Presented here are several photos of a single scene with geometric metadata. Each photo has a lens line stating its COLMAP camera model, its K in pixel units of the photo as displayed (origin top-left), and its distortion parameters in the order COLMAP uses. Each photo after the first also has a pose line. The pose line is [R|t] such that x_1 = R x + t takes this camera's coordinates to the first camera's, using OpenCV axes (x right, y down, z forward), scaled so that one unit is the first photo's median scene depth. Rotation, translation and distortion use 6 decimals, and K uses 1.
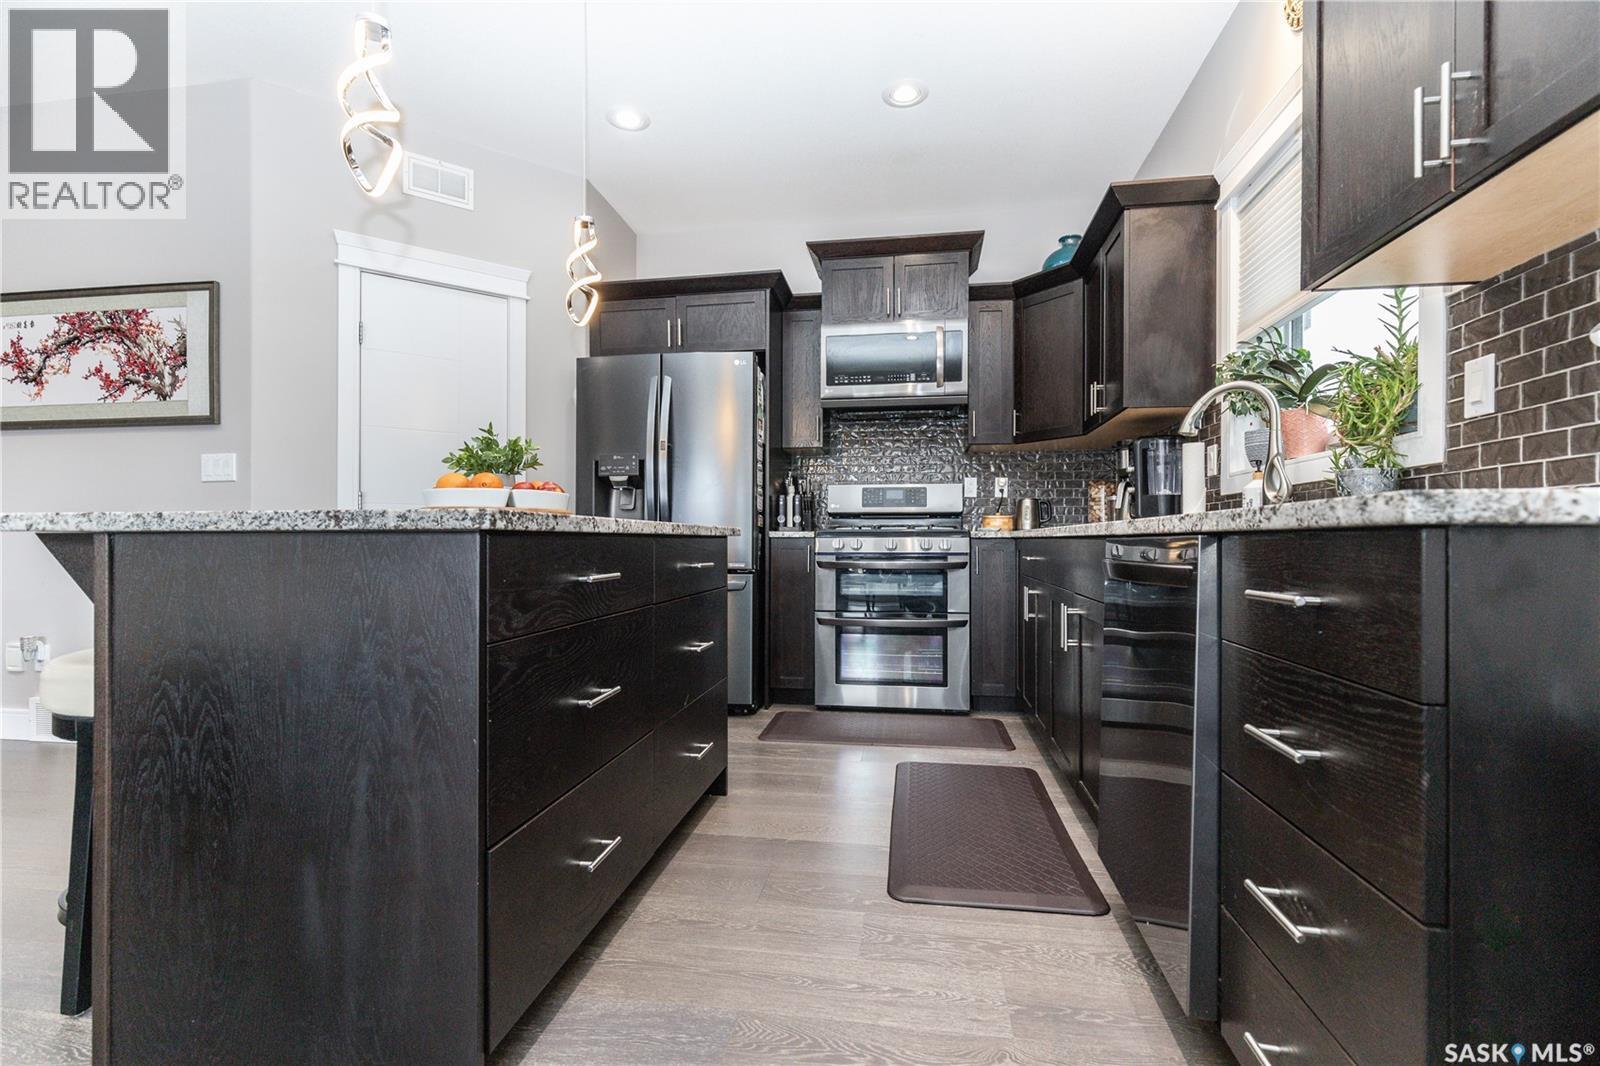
lens RADIAL K [[743.2, 0, 803.6], [0, 743.2, 541.7], [0, 0, 1]] dist [0.002119, -0.000035]
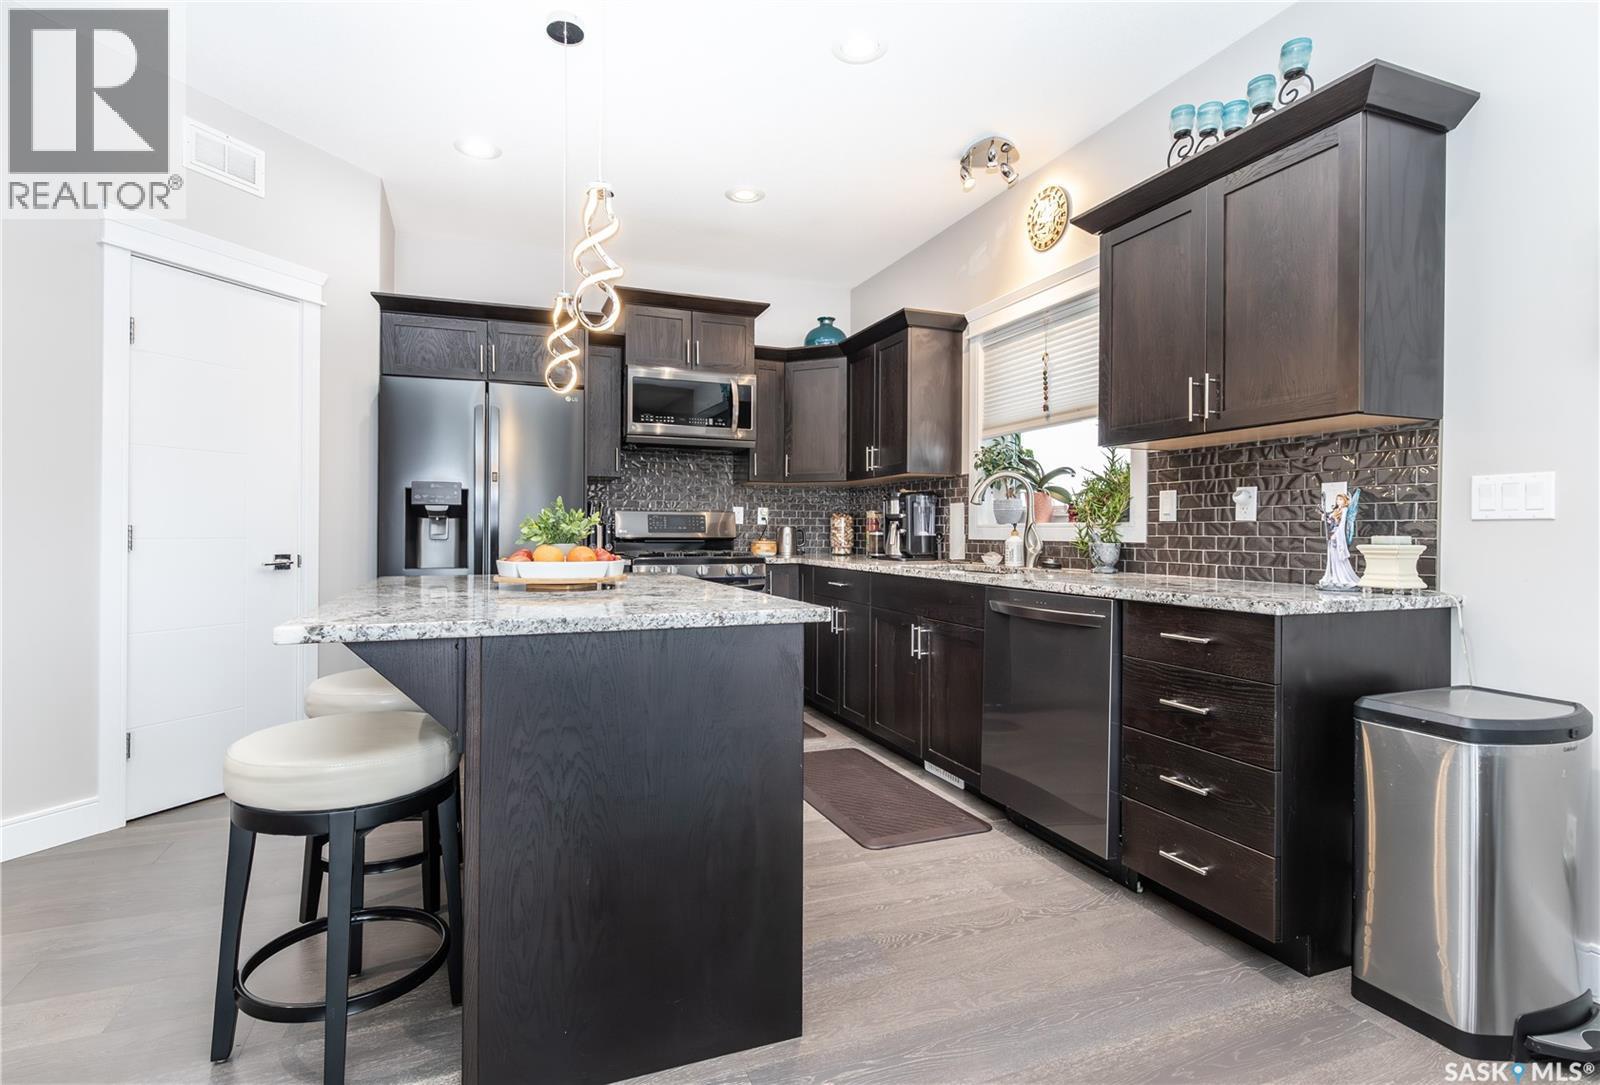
lens RADIAL K [[763.2, 0, 790.1], [0, 763.2, 534.2], [0, 0, 1]] dist [0.003714, 0.000307]
pose [[0.868743, 0.001870, 0.495260, -0.701169], [-0.002419, 0.999997, 0.000466, -0.107746], [-0.495258, -0.001603, 0.868745, -0.164581]]
